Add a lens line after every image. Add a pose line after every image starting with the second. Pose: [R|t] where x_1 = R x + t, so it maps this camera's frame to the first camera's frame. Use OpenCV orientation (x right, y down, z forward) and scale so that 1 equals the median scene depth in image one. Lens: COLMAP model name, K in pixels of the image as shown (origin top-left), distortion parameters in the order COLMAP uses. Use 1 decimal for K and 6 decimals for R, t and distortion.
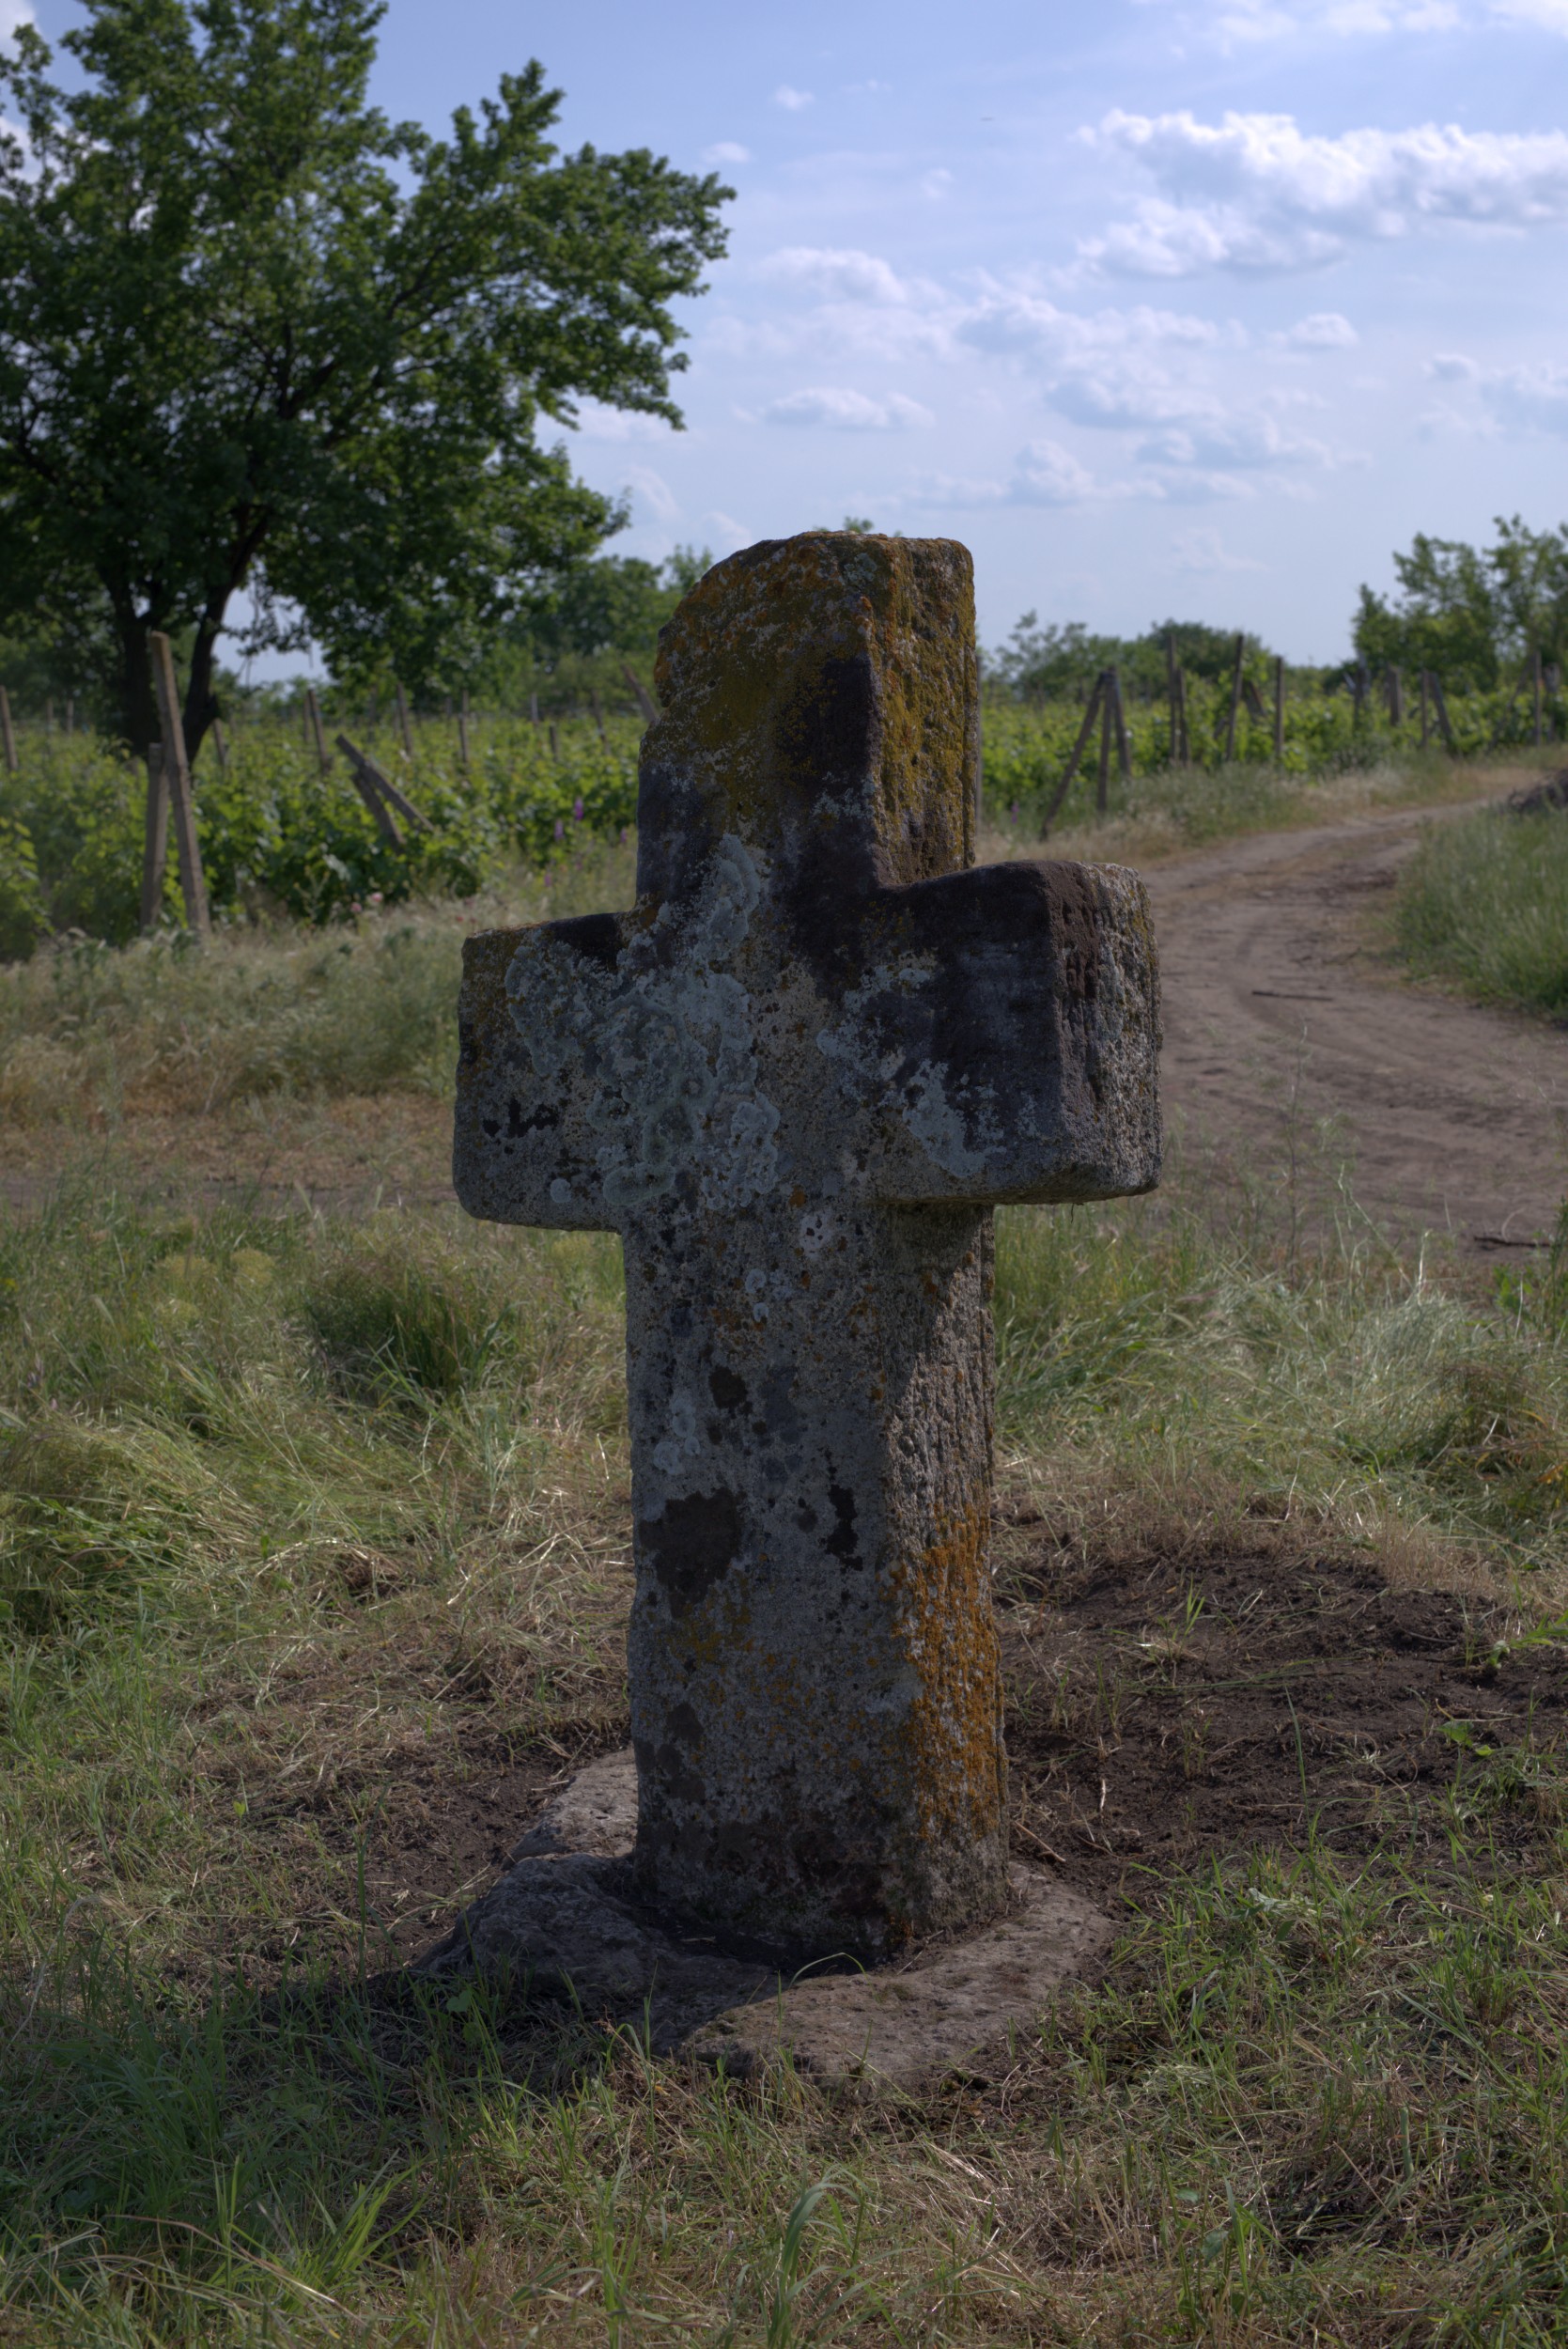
lens RADIAL K [[3308.9, 0, 784.2], [0, 3308.9, 1173.6], [0, 0, 1]] dist [-0.005644, 0.000000]
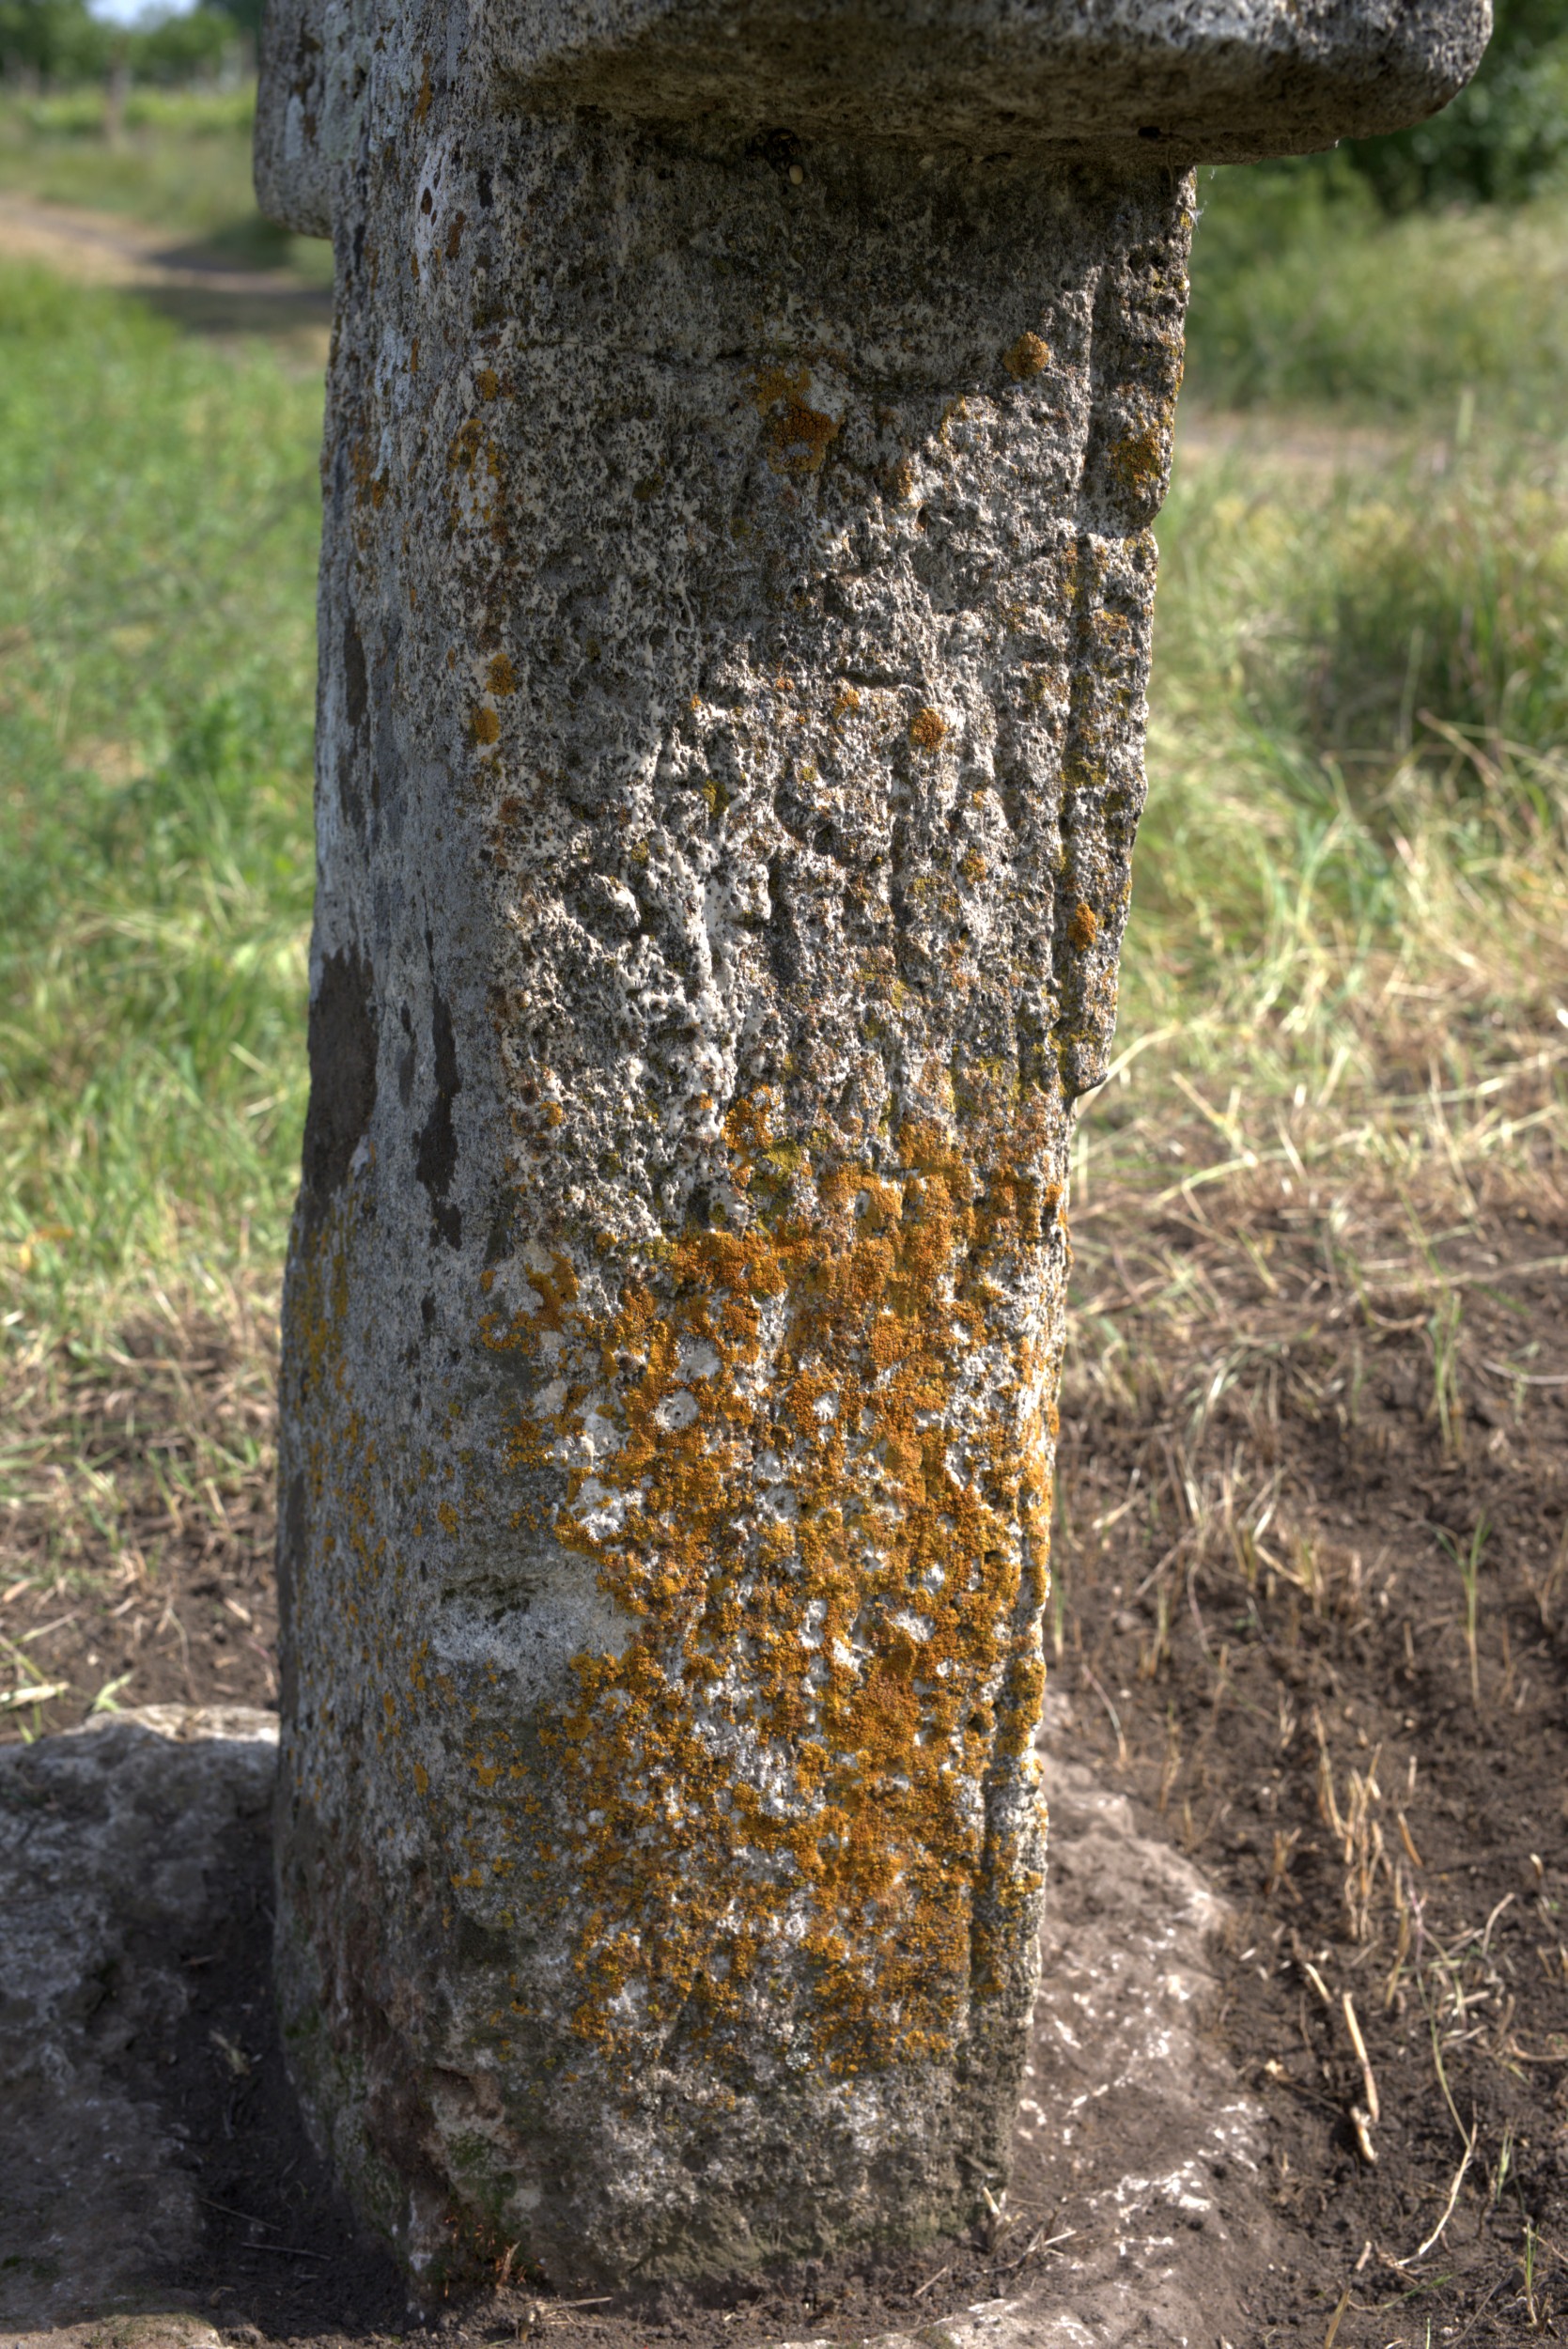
lens RADIAL K [[3308.9, 0, 783.0], [0, 3308.9, 1176.3], [0, 0, 1]] dist [-0.005644, 0.000000]
pose [[0.773700, 0.213085, -0.596644, 0.244974], [-0.103245, 0.971560, 0.213099, 0.037349], [0.625084, -0.103275, 0.773696, 0.752337]]
